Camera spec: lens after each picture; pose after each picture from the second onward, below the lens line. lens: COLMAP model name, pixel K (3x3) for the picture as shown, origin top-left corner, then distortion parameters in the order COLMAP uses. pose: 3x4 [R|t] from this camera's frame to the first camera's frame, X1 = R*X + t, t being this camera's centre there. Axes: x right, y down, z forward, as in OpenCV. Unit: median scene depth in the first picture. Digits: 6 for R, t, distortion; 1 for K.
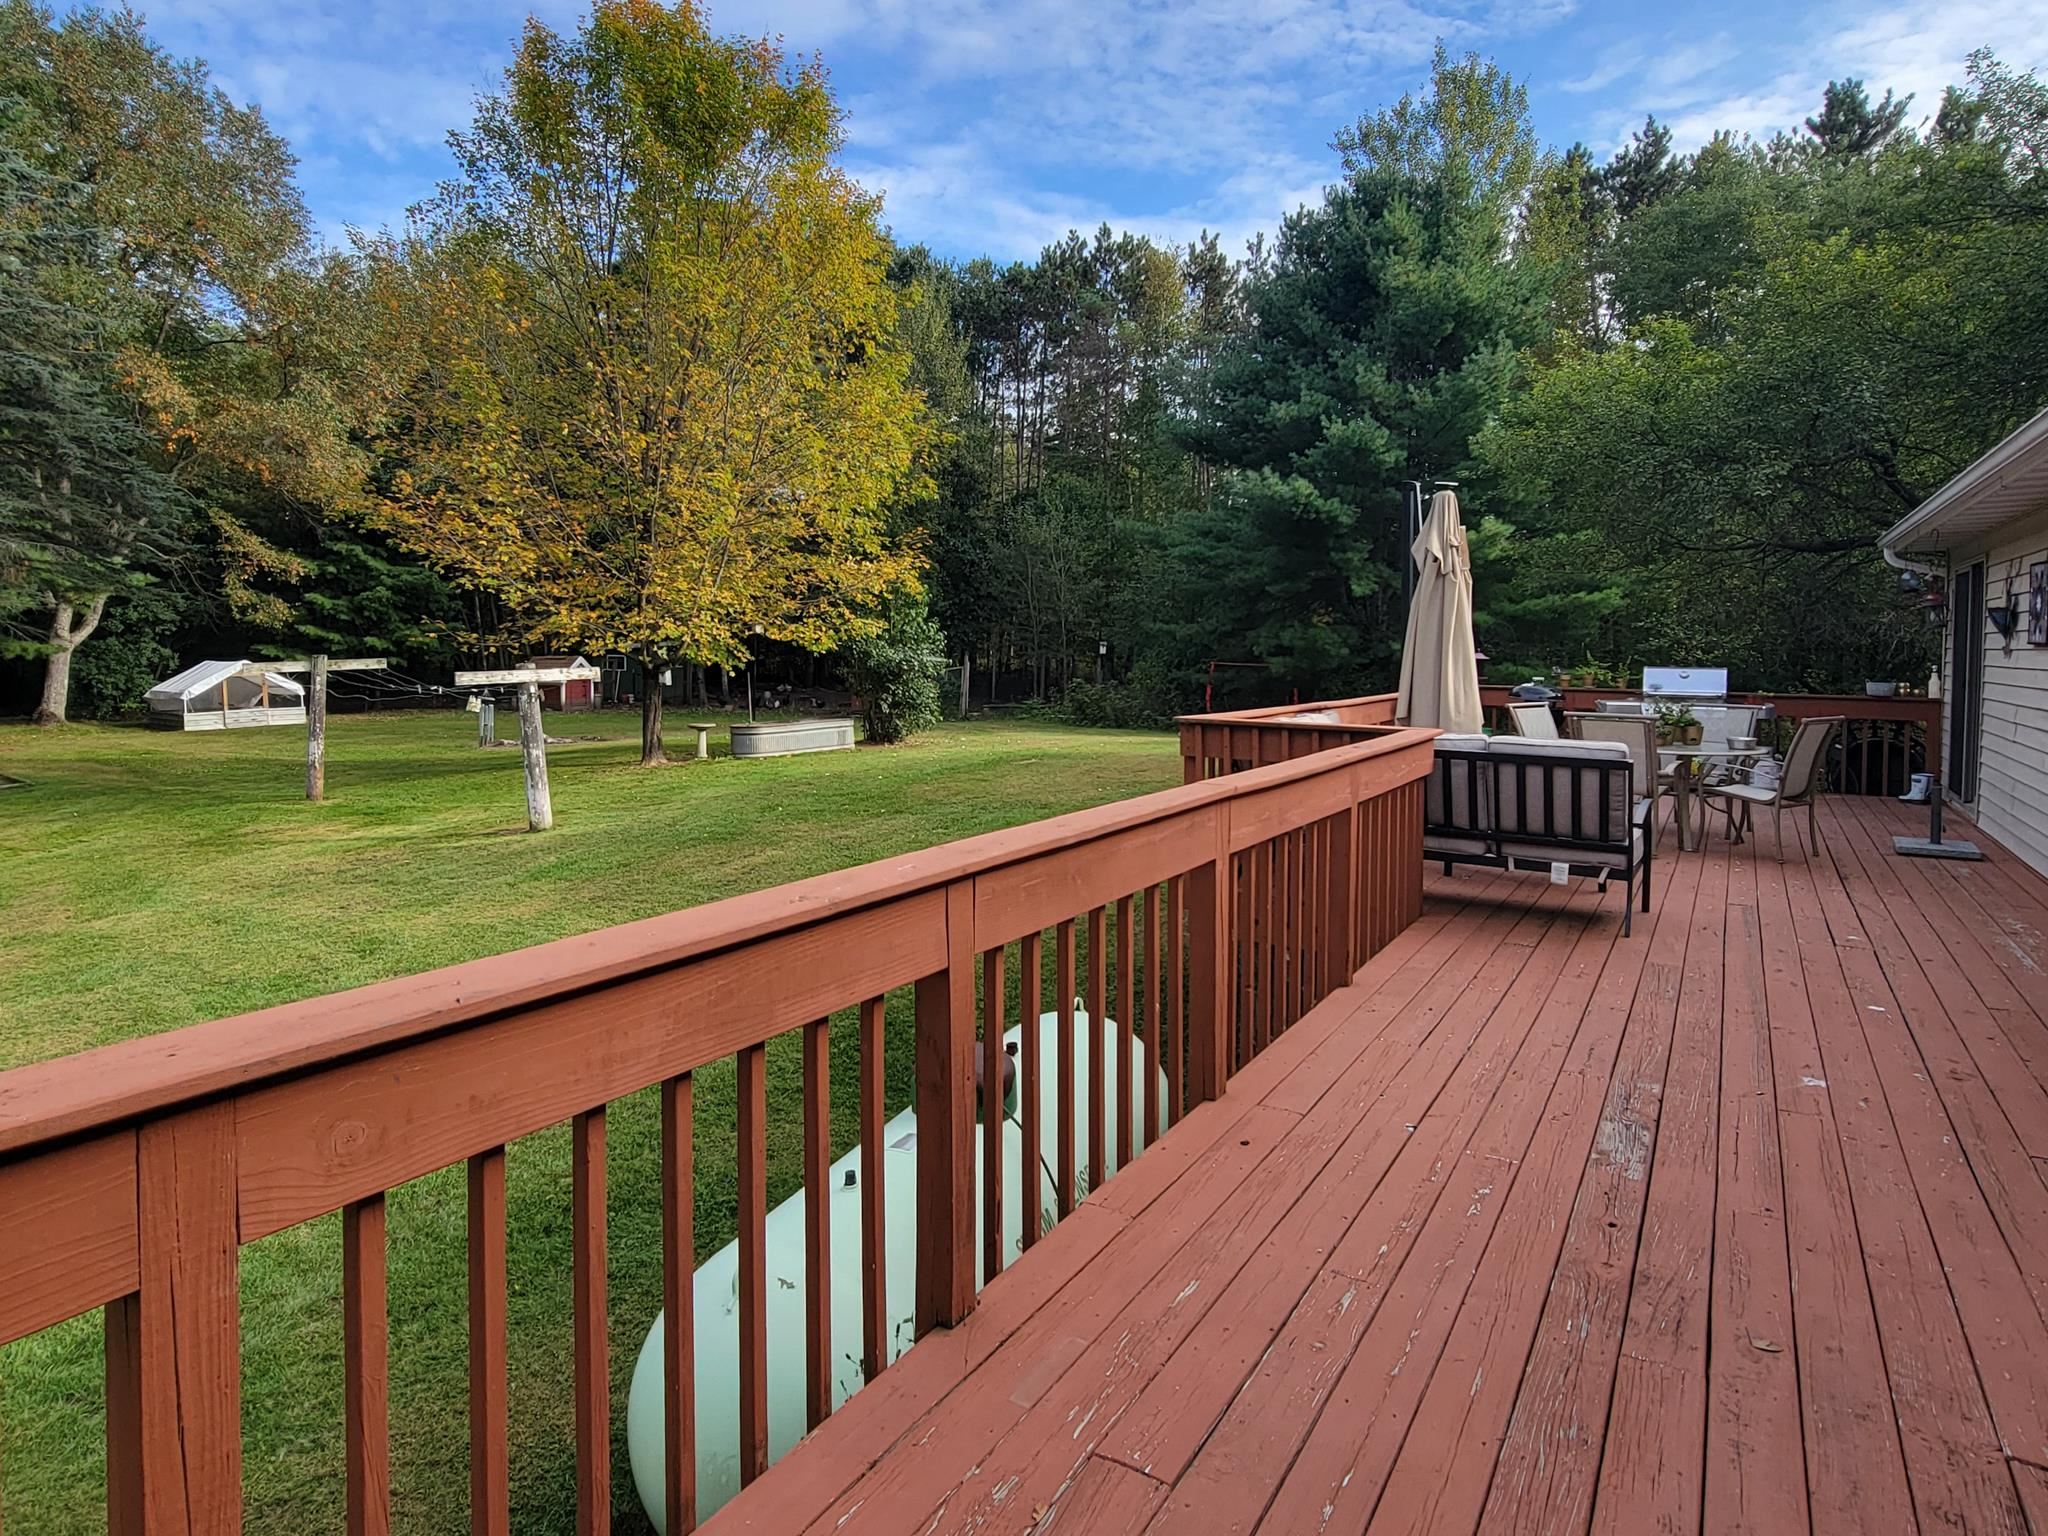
lens RADIAL K [[1229.7, 0, 985.5], [0, 1229.7, 706.7], [0, 0, 1]] dist [0.043311, -0.040819]
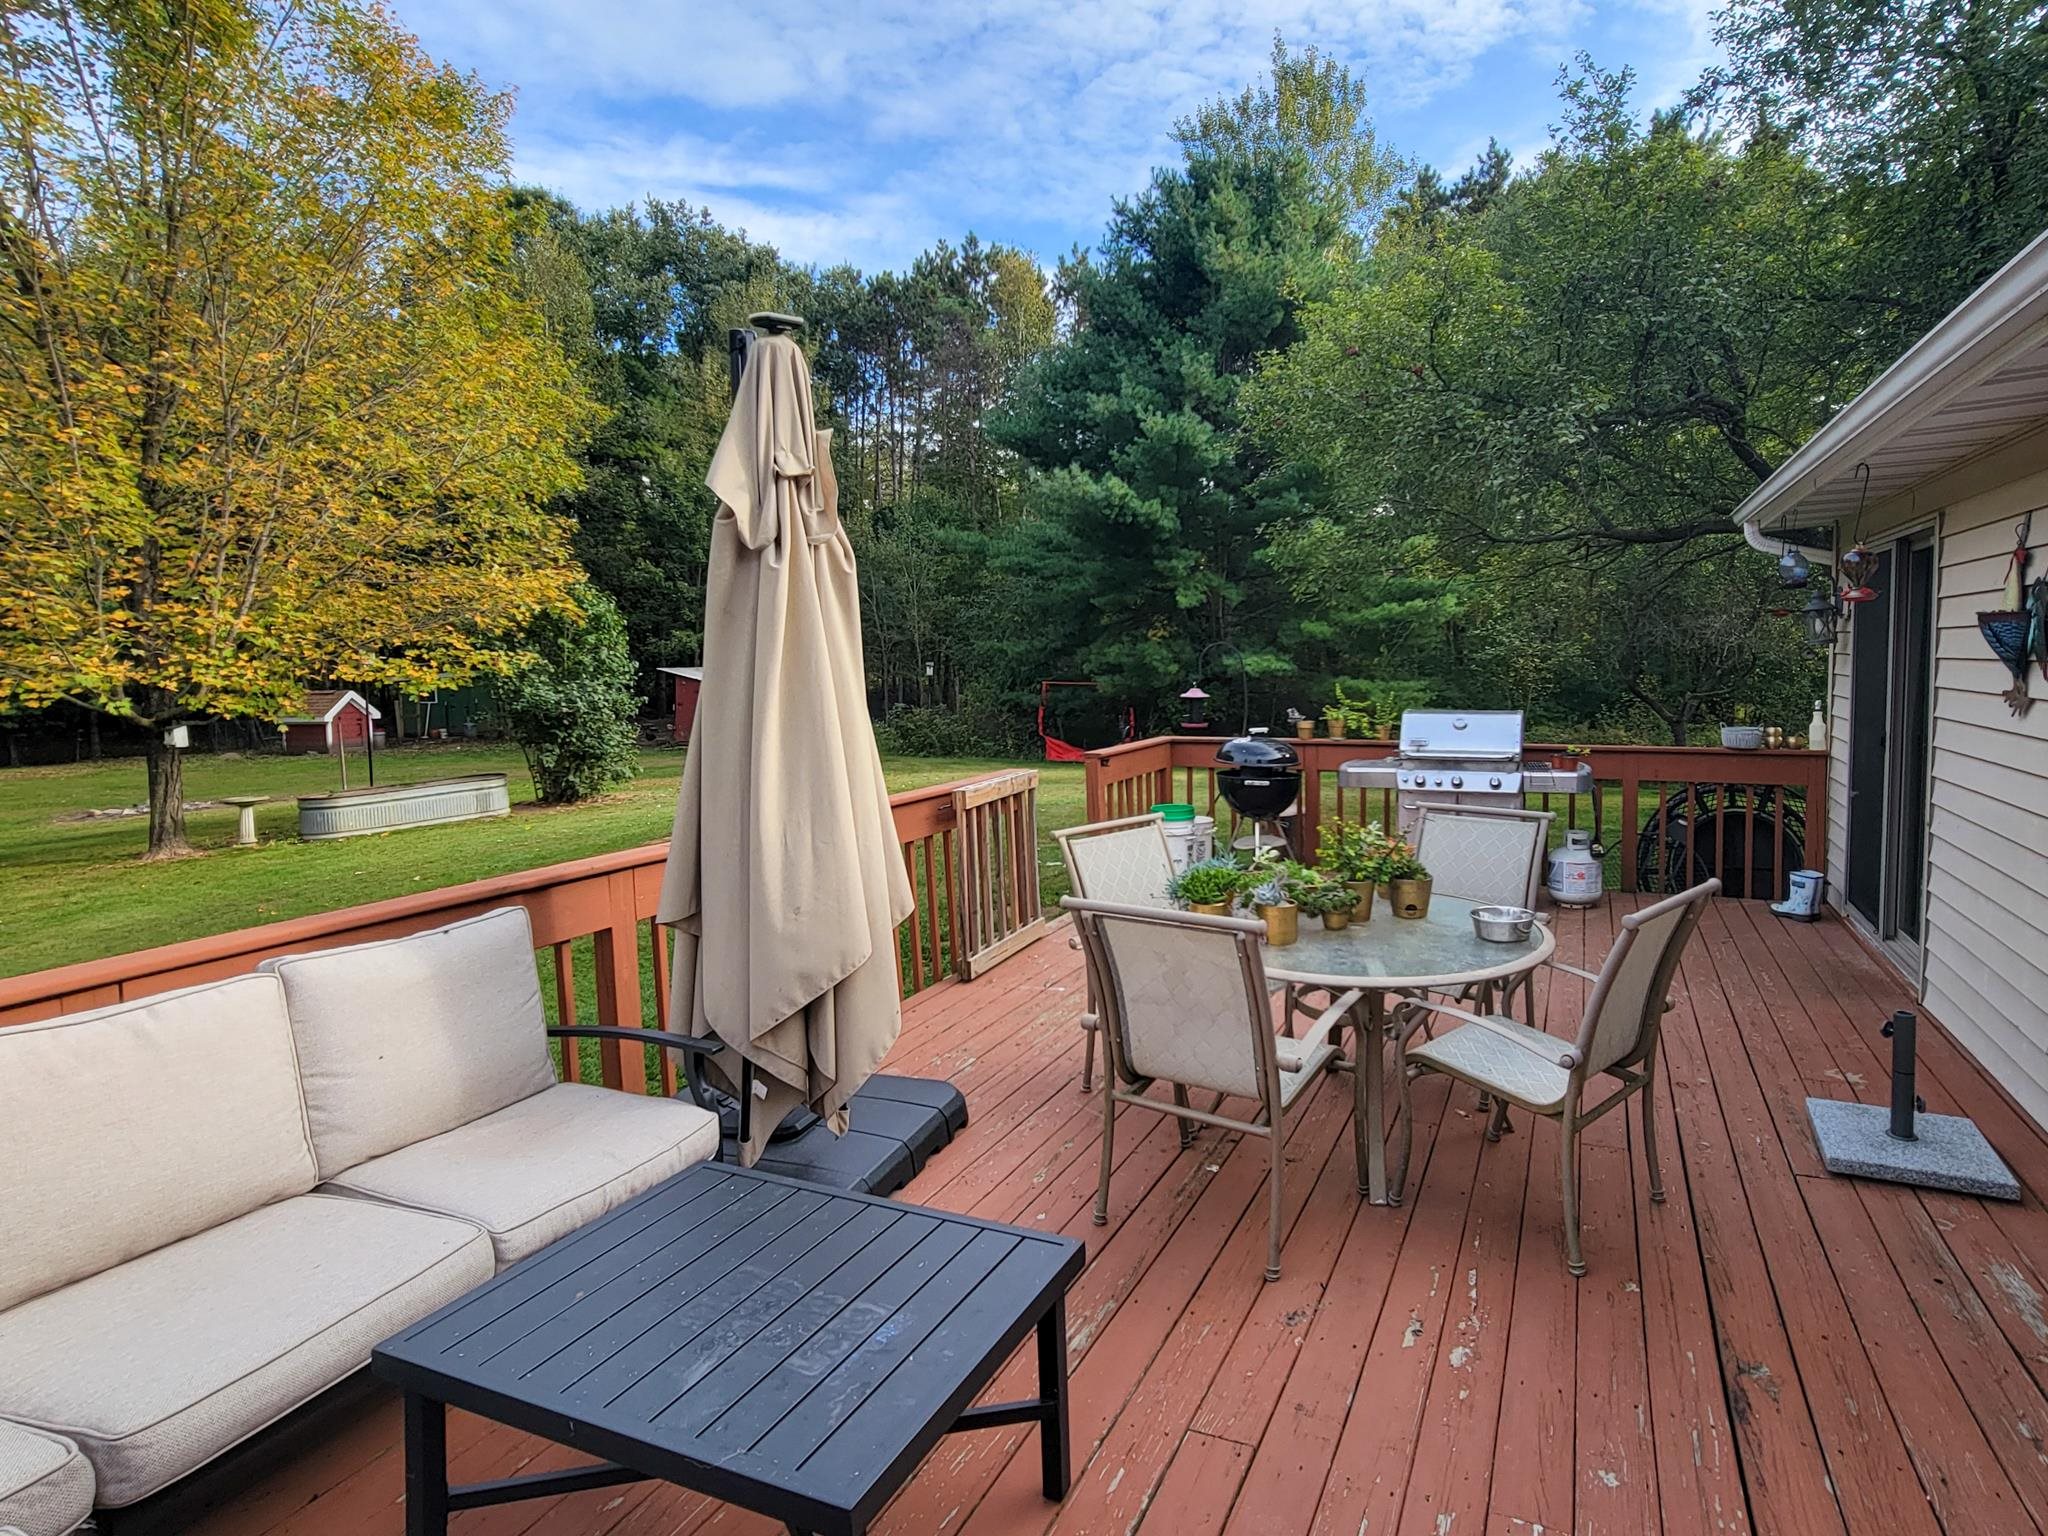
lens RADIAL K [[1203.4, 0, 1024.0], [0, 1203.4, 768.0], [0, 0, 1]] dist [-0.001700, -0.001735]
pose [[0.993384, -0.032430, 0.110170, 0.075321], [0.028101, 0.998780, 0.040617, -0.009675], [-0.111353, -0.037253, 0.993082, 0.113632]]
